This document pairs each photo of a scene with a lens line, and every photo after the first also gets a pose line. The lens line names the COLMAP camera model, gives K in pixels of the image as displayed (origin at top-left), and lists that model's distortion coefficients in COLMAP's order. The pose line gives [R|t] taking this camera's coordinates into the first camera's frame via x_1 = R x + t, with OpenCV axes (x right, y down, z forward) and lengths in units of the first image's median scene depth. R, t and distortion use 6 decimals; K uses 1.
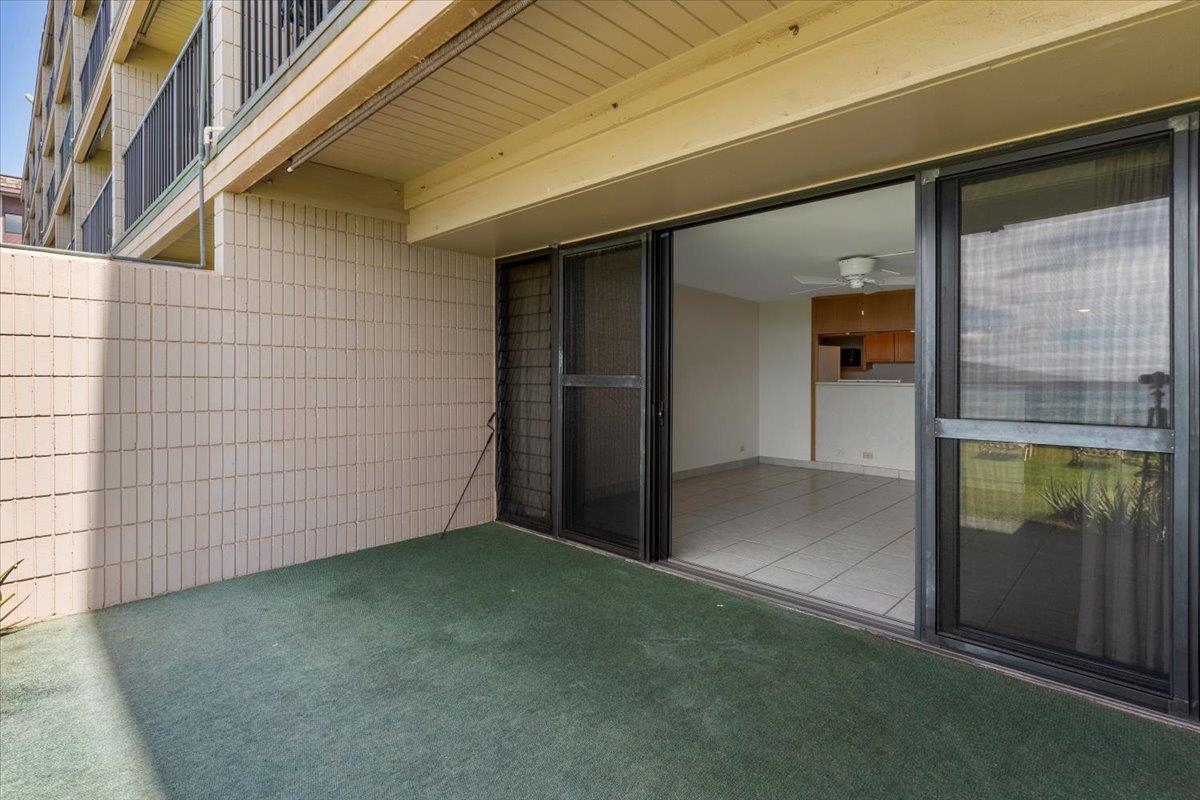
lens RADIAL K [[580.0, 0, 596.7], [0, 580.0, 380.5], [0, 0, 1]] dist [0.001275, 0.000930]
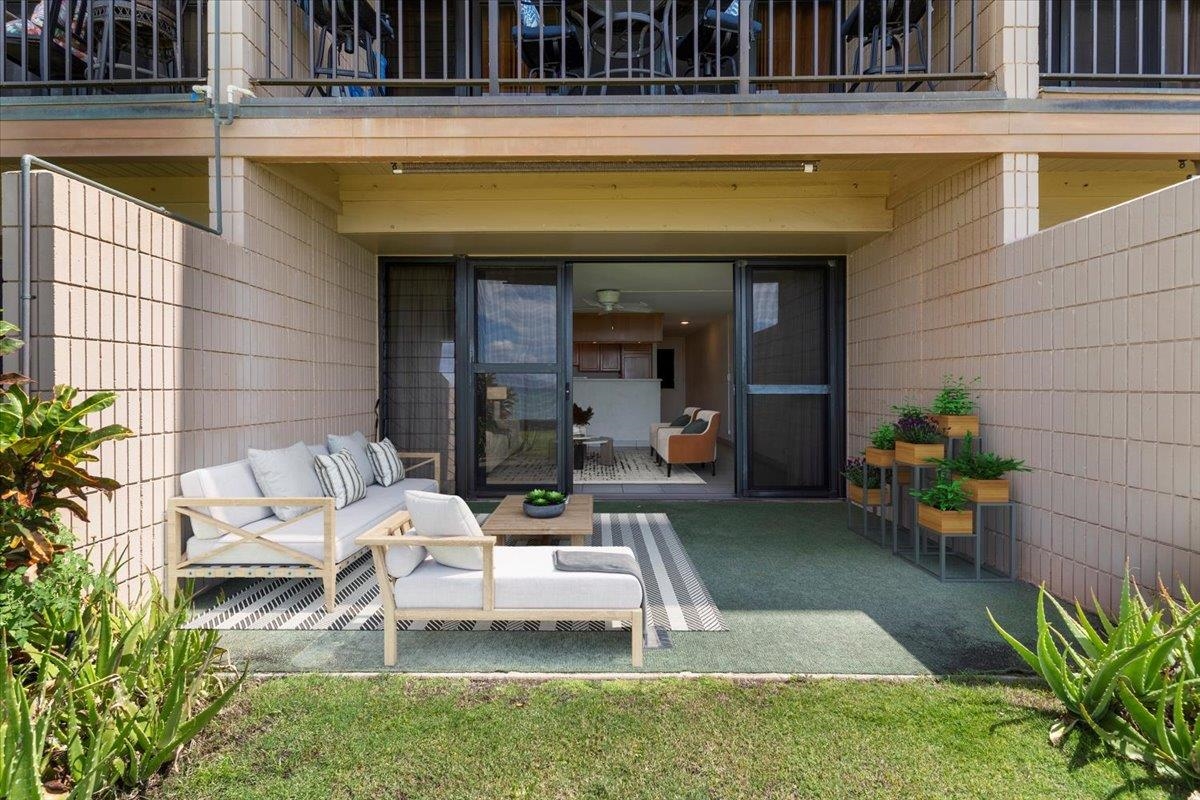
lens RADIAL K [[580.3, 0, 599.2], [0, 580.3, 384.9], [0, 0, 1]] dist [0.001707, 0.000455]
pose [[0.725333, -0.002659, 0.688393, -0.831412], [0.009119, 0.999942, -0.005745, 0.052376], [-0.688338, 0.010444, 0.725315, -0.075821]]
